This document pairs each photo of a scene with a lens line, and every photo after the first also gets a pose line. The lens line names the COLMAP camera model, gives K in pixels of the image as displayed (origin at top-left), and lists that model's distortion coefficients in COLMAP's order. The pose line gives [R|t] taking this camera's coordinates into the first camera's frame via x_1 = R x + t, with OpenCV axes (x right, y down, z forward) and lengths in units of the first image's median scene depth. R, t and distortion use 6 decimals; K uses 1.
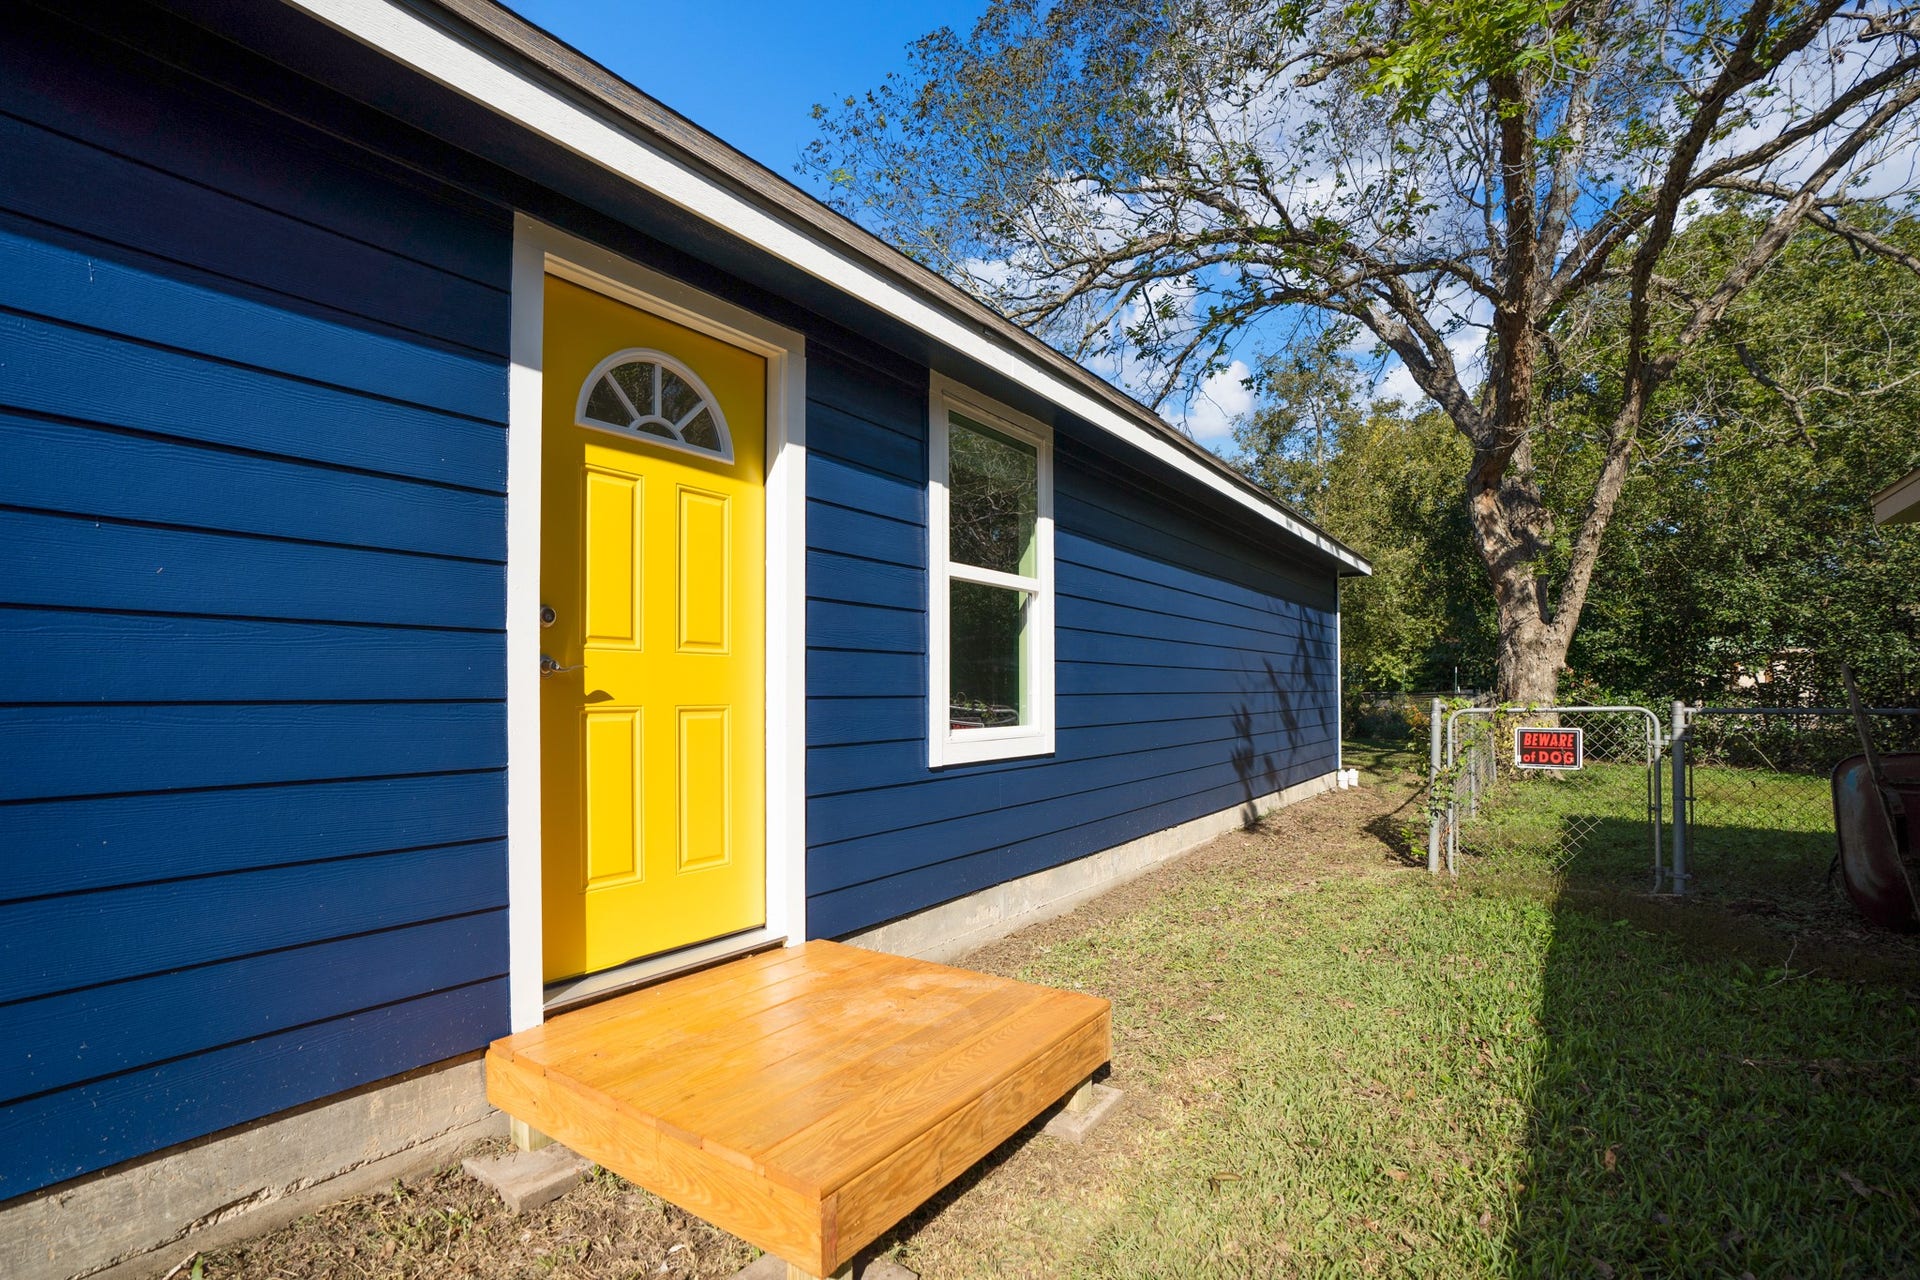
lens RADIAL K [[899.3, 0, 955.1], [0, 899.3, 635.7], [0, 0, 1]] dist [-0.066067, 0.020736]
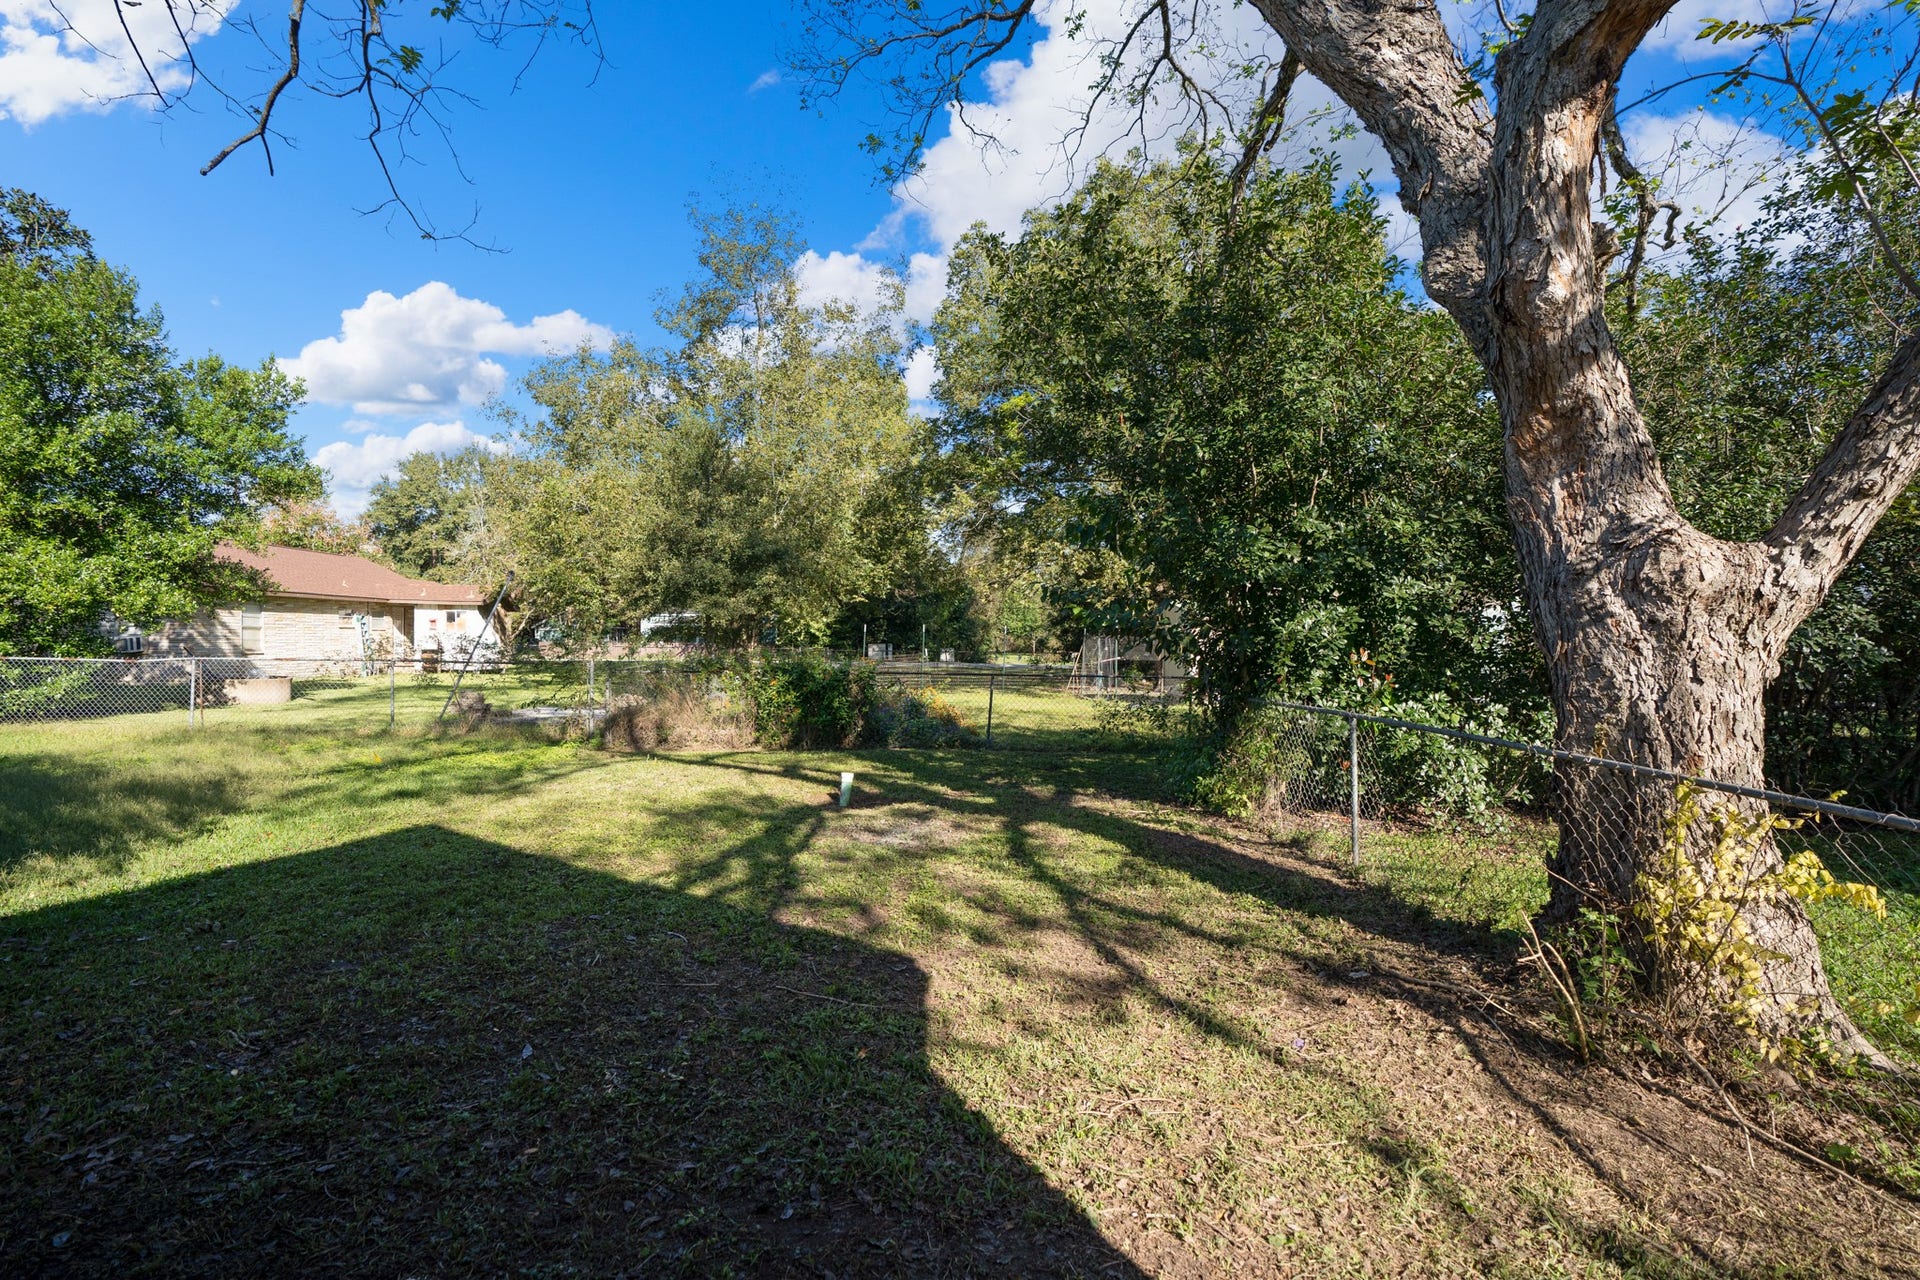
lens RADIAL K [[899.3, 0, 955.1], [0, 899.3, 635.7], [0, 0, 1]] dist [-0.066067, 0.020736]
pose [[0.797841, 0.007358, 0.602823, 0.067562], [-0.043198, 0.998053, 0.044991, 0.005332], [-0.601318, -0.061936, 0.796605, 0.238028]]
